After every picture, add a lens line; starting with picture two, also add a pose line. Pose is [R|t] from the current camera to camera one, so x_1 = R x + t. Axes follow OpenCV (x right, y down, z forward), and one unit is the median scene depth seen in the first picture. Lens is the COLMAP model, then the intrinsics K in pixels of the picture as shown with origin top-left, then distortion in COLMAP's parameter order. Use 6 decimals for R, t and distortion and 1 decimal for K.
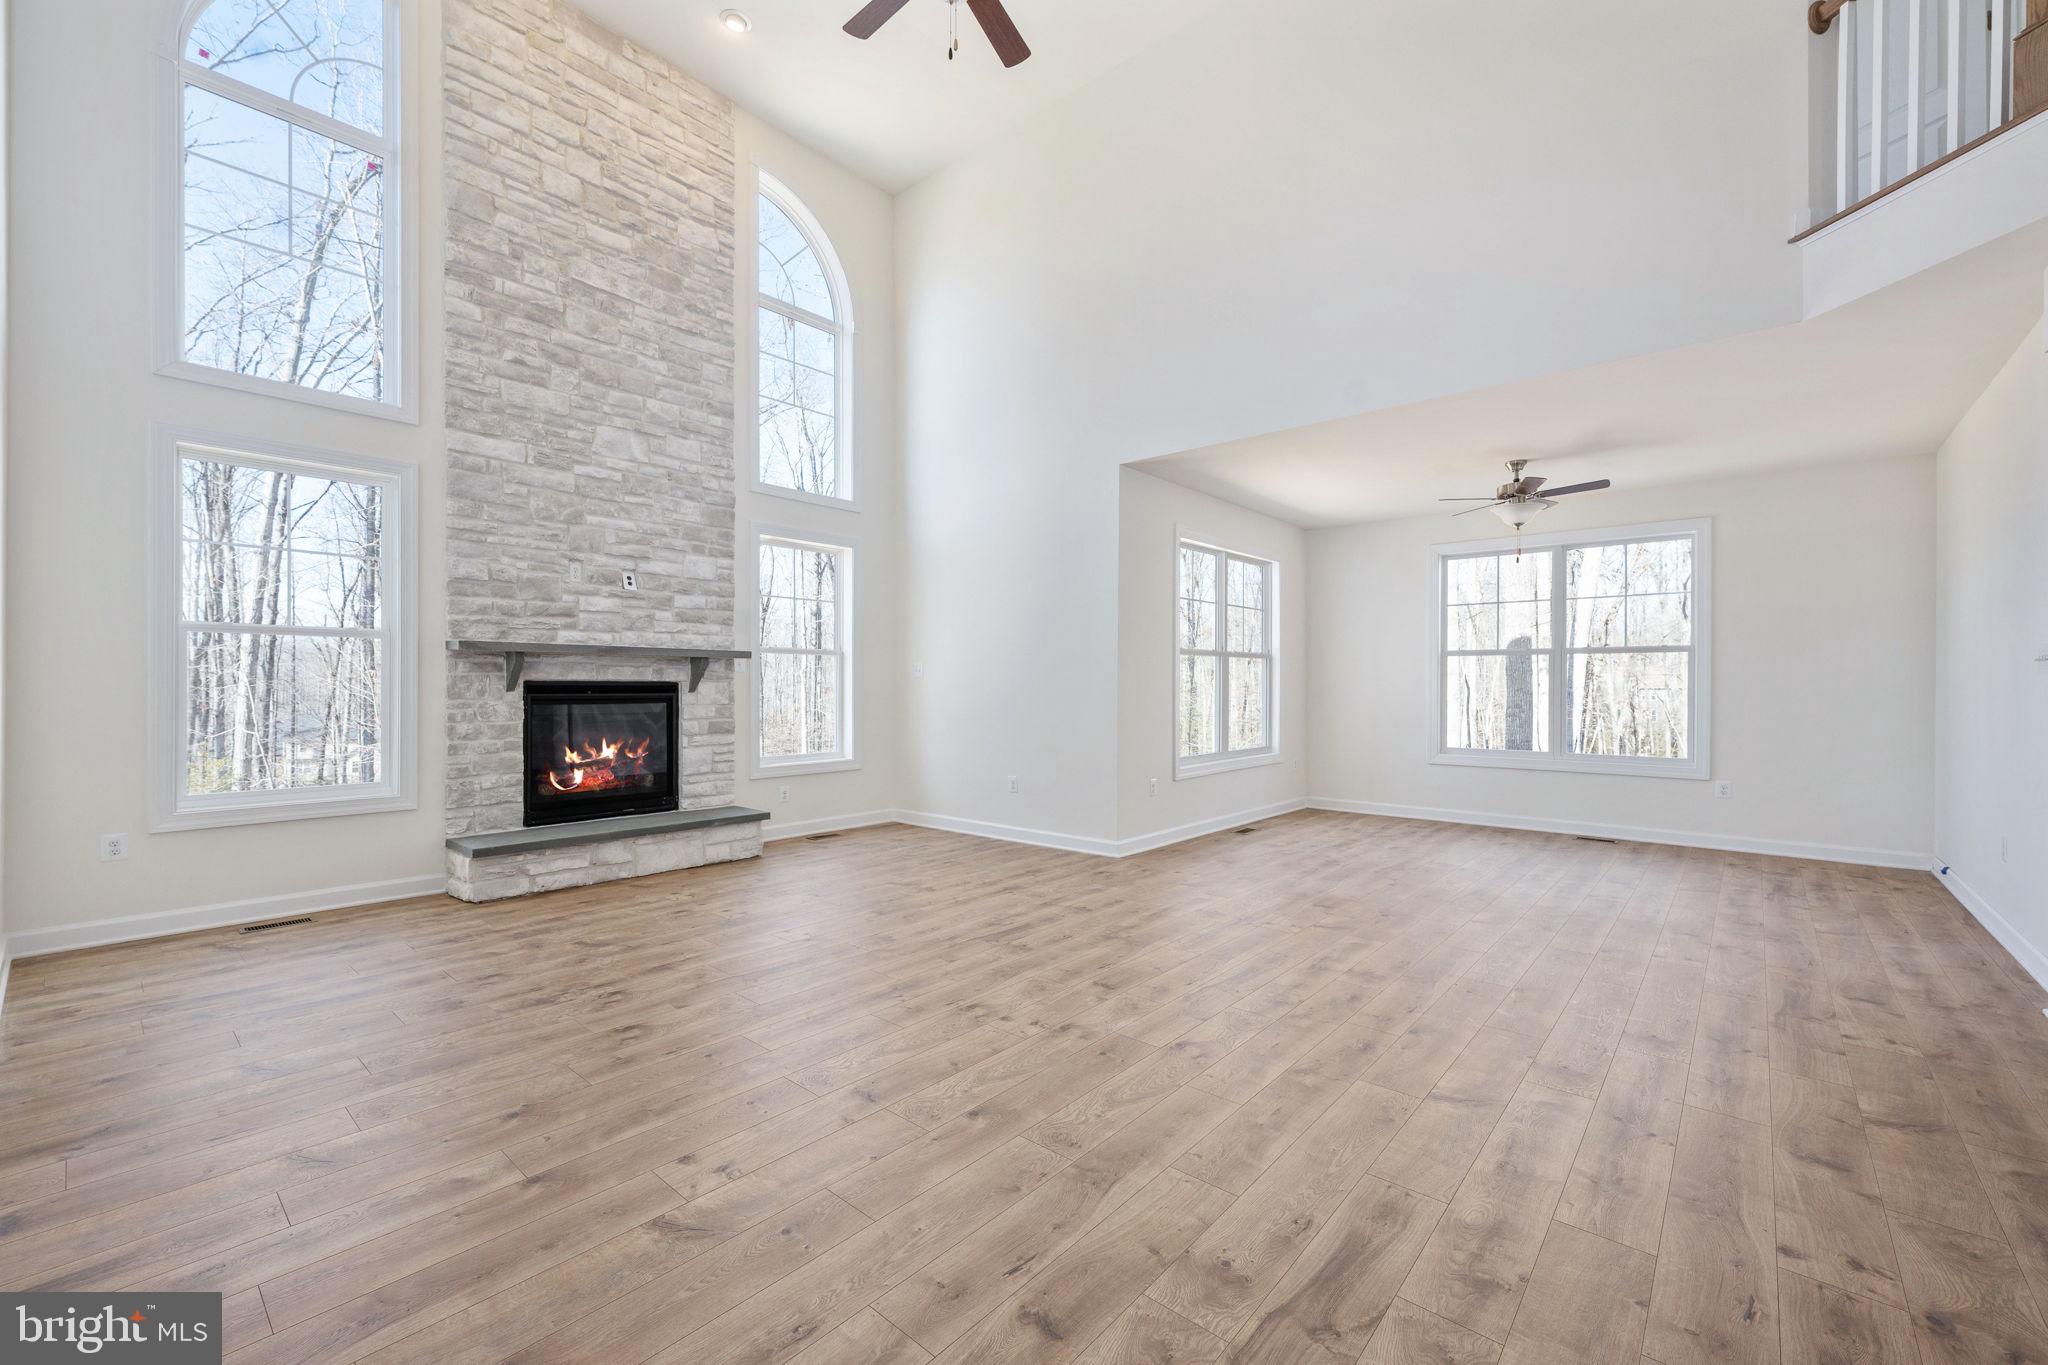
lens RADIAL K [[838.0, 0, 1022.1], [0, 838.0, 693.9], [0, 0, 1]] dist [0.000338, -0.000026]
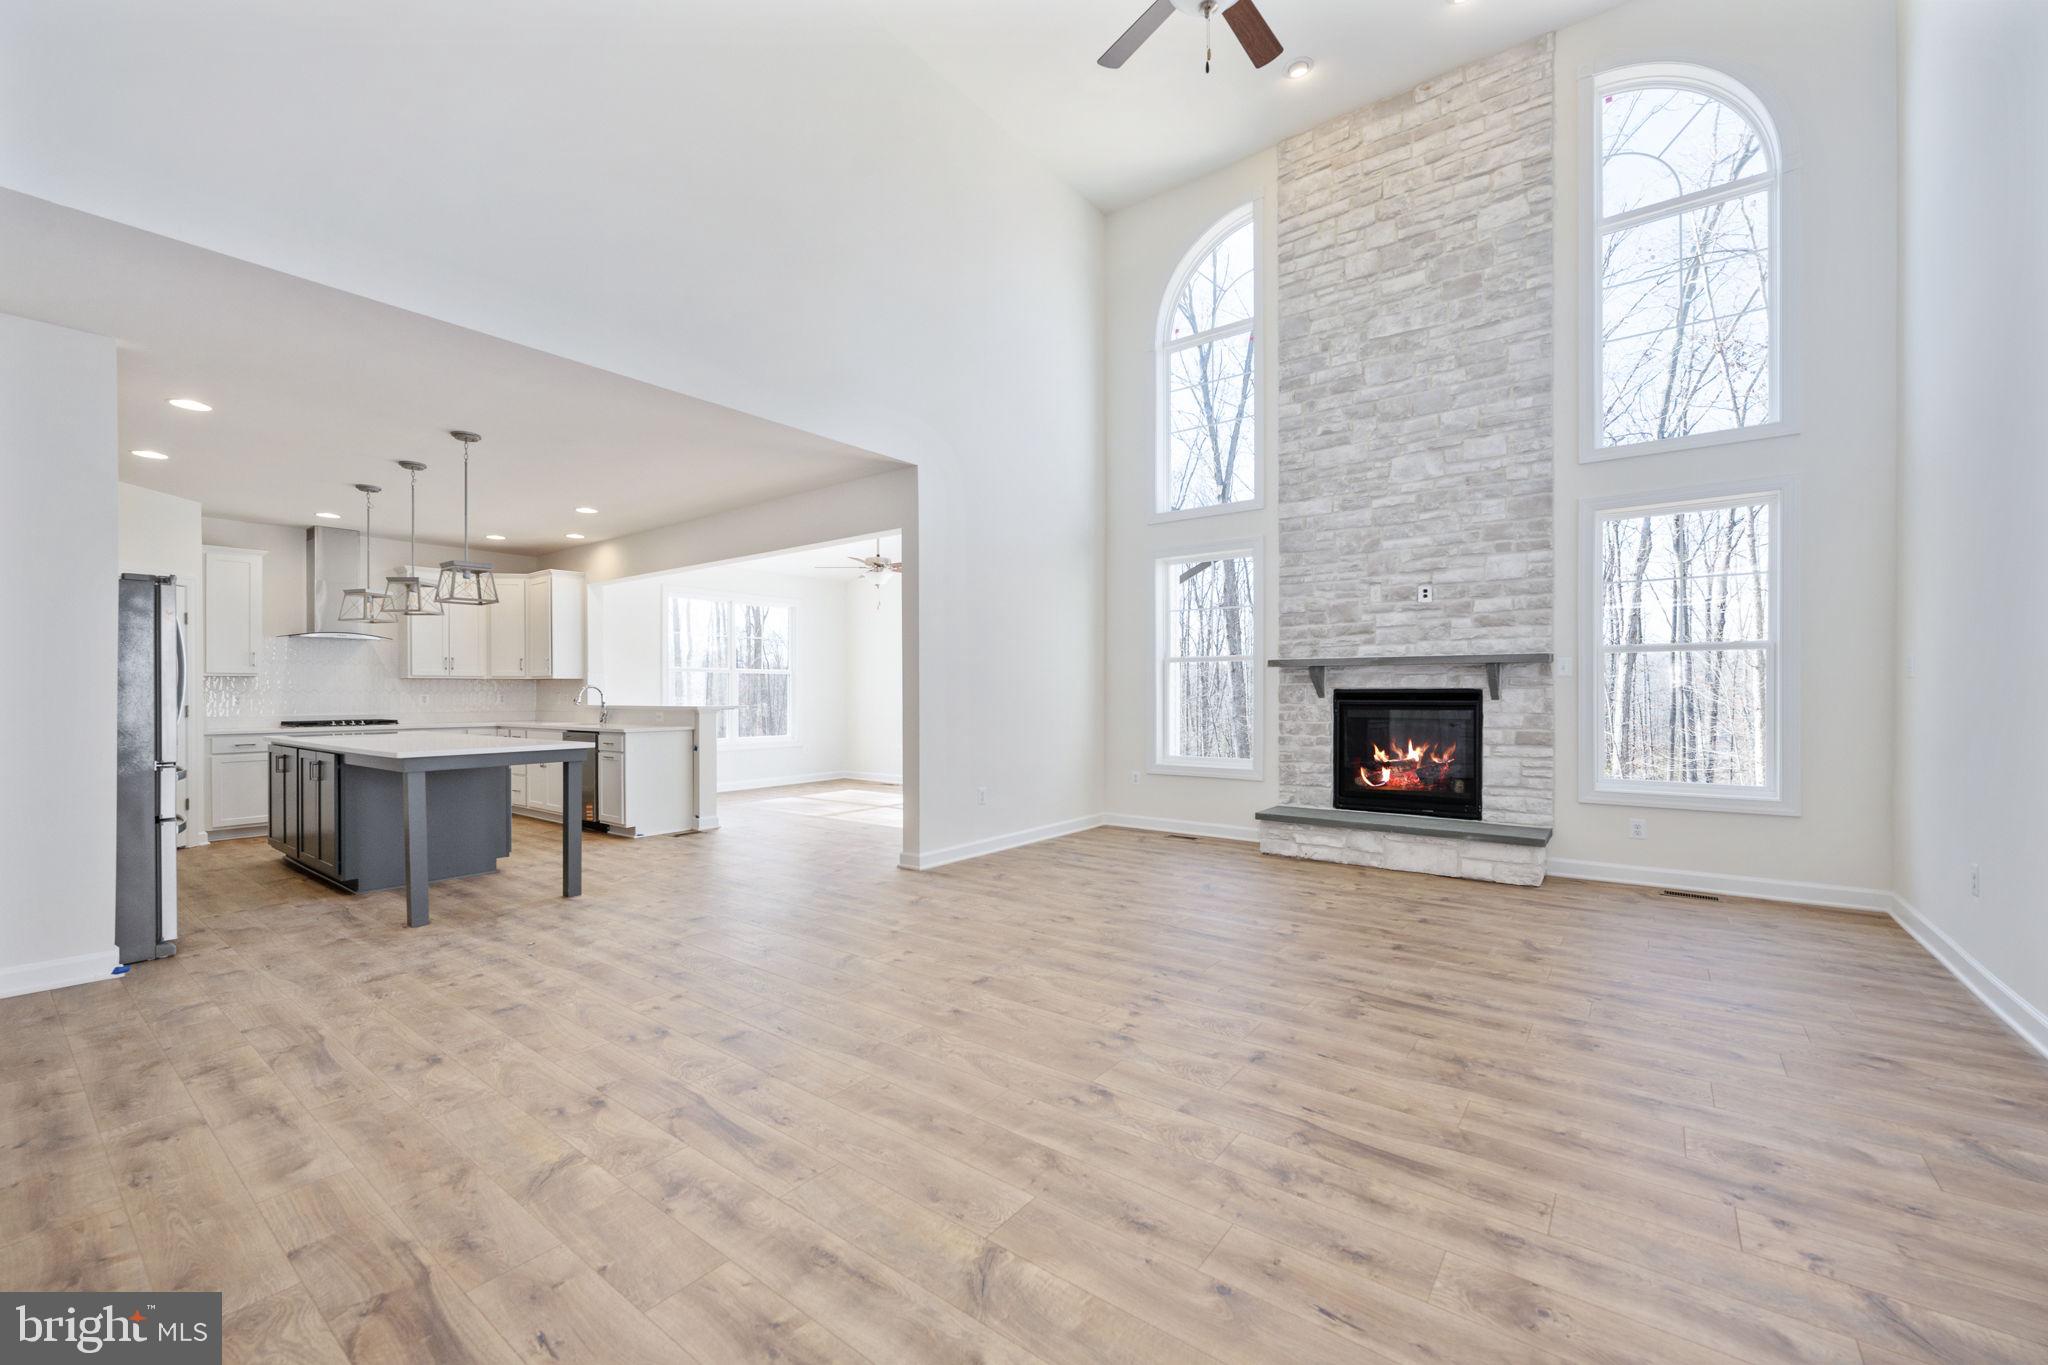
lens RADIAL K [[820.4, 0, 1020.3], [0, 820.4, 699.2], [0, 0, 1]] dist [-0.000921, -0.000017]
pose [[0.063978, 0.005912, -0.997934, 0.532328], [-0.007837, 0.999955, 0.005421, -0.003391], [0.997921, 0.007474, 0.064021, 0.428356]]
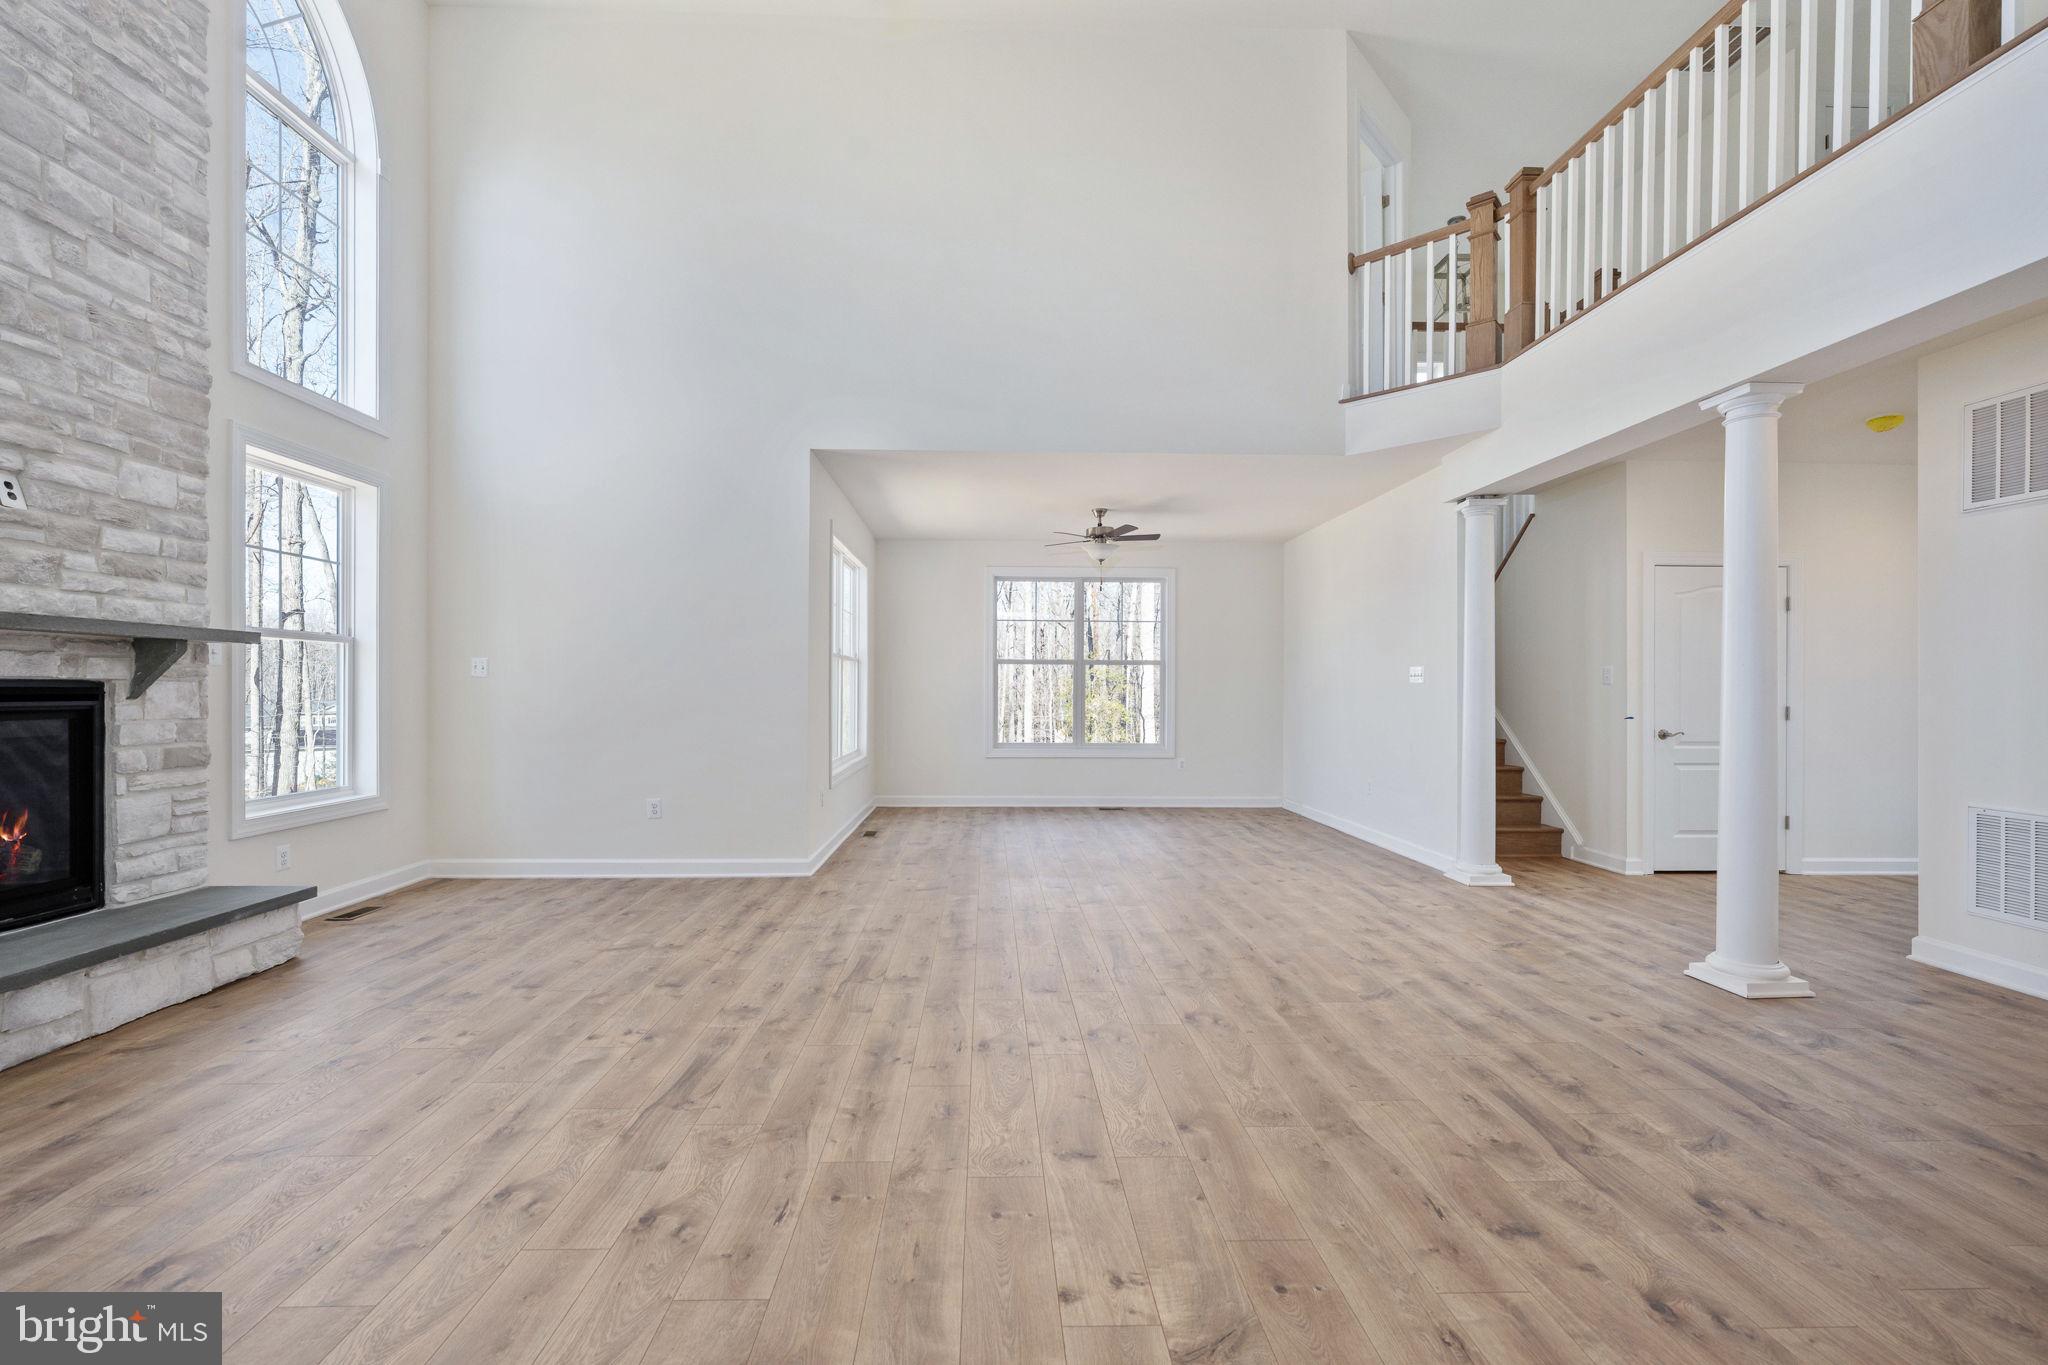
lens RADIAL K [[847.9, 0, 1012.4], [0, 847.9, 696.5], [0, 0, 1]] dist [-0.001571, 0.000060]
pose [[0.731069, -0.003849, 0.682292, -0.371603], [0.003623, 0.999992, 0.001759, -0.002796], [-0.682294, 0.001186, 0.731077, 0.173092]]
